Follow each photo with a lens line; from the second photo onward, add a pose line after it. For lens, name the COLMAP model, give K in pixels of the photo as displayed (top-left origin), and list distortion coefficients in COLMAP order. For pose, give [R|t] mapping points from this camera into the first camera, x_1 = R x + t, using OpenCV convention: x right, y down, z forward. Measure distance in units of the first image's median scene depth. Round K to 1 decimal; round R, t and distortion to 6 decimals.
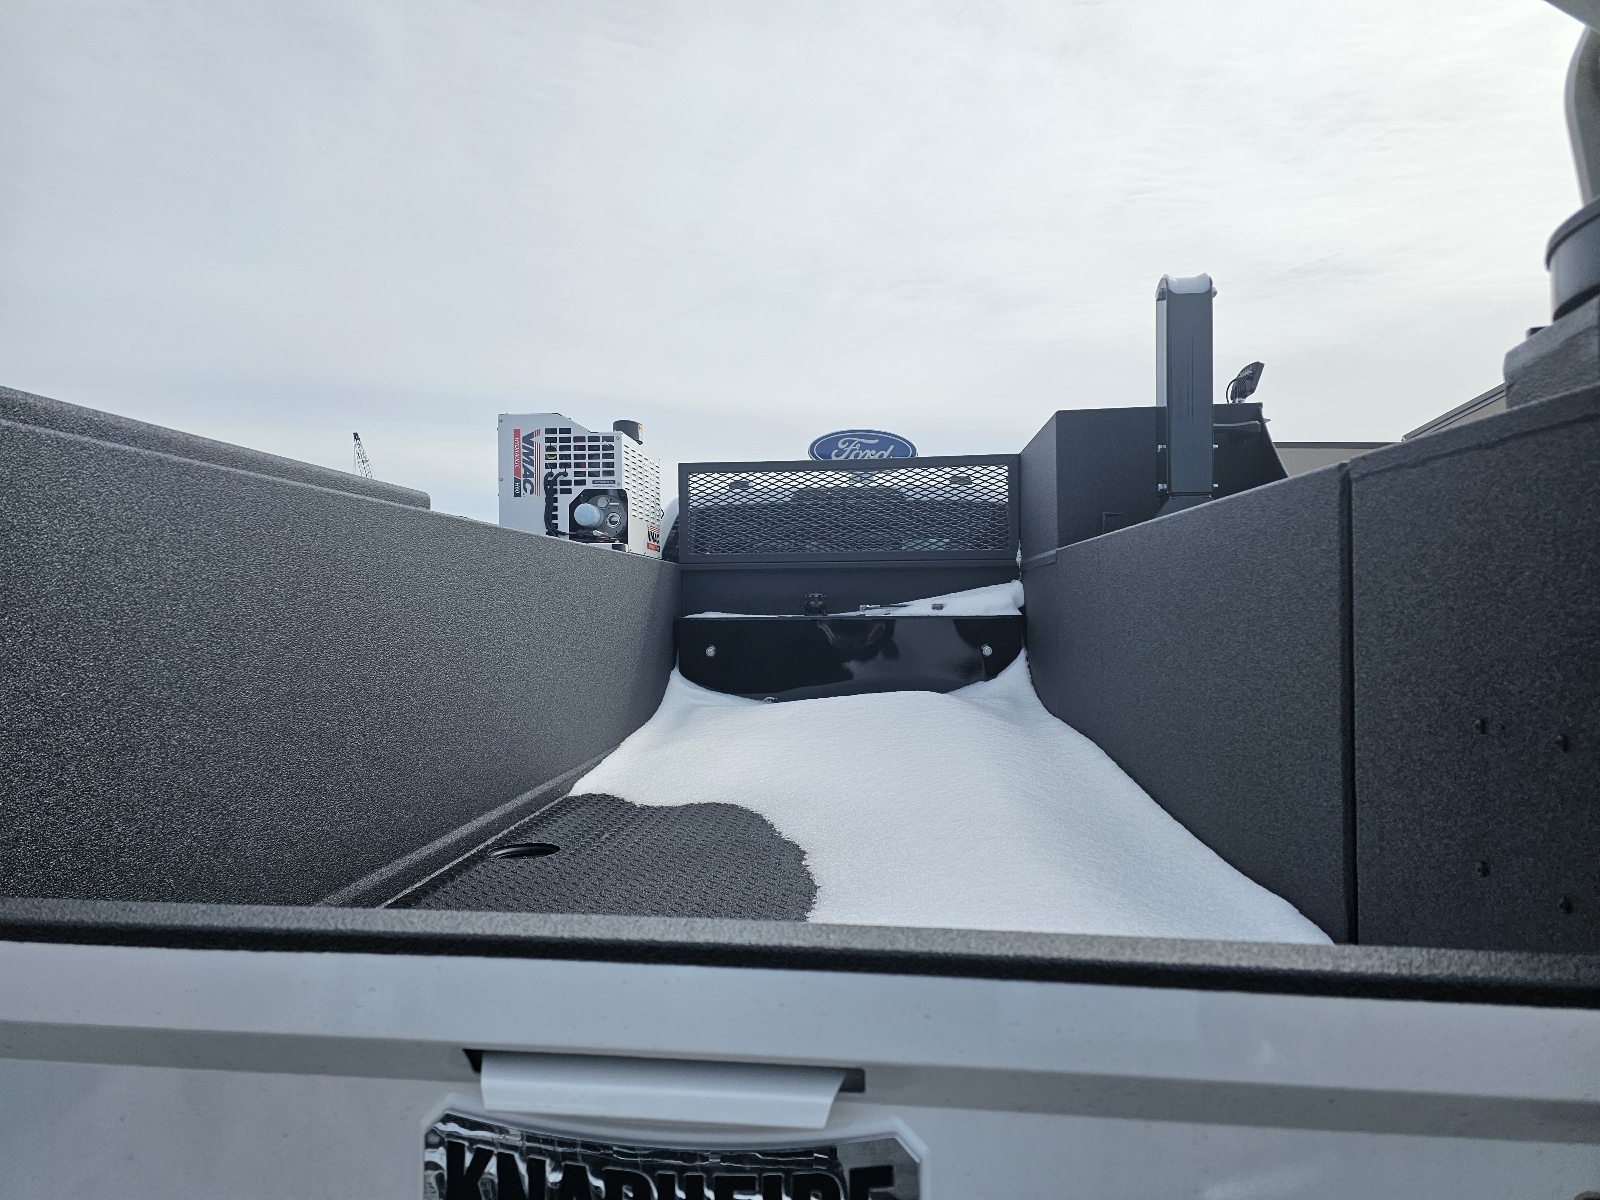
lens RADIAL K [[1060.9, 0, 771.3], [0, 1060.9, 585.2], [0, 0, 1]] dist [0.067584, -0.060915]
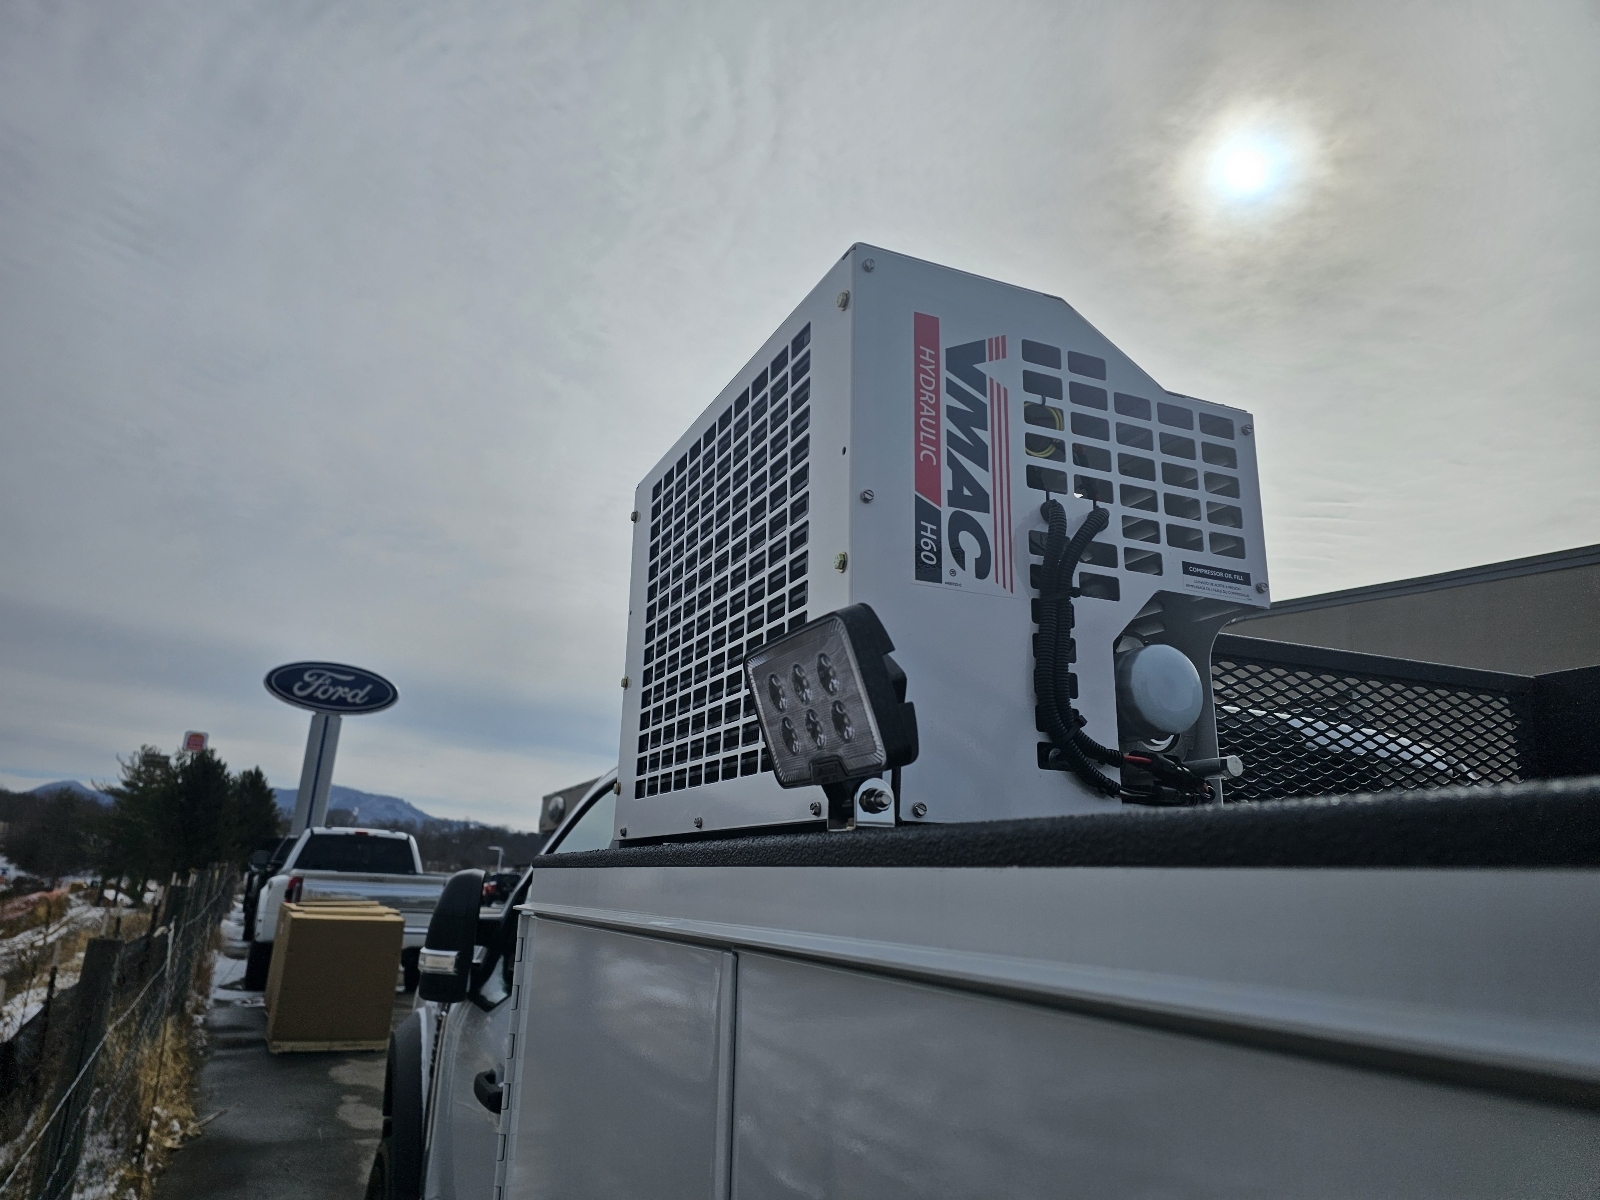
lens RADIAL K [[1060.9, 0, 771.3], [0, 1060.9, 585.2], [0, 0, 1]] dist [0.067584, -0.060915]
pose [[0.862810, 0.154925, 0.481204, -0.379445], [-0.034248, 0.967610, -0.250117, -0.023190], [-0.504367, 0.199323, 0.840169, 0.826341]]
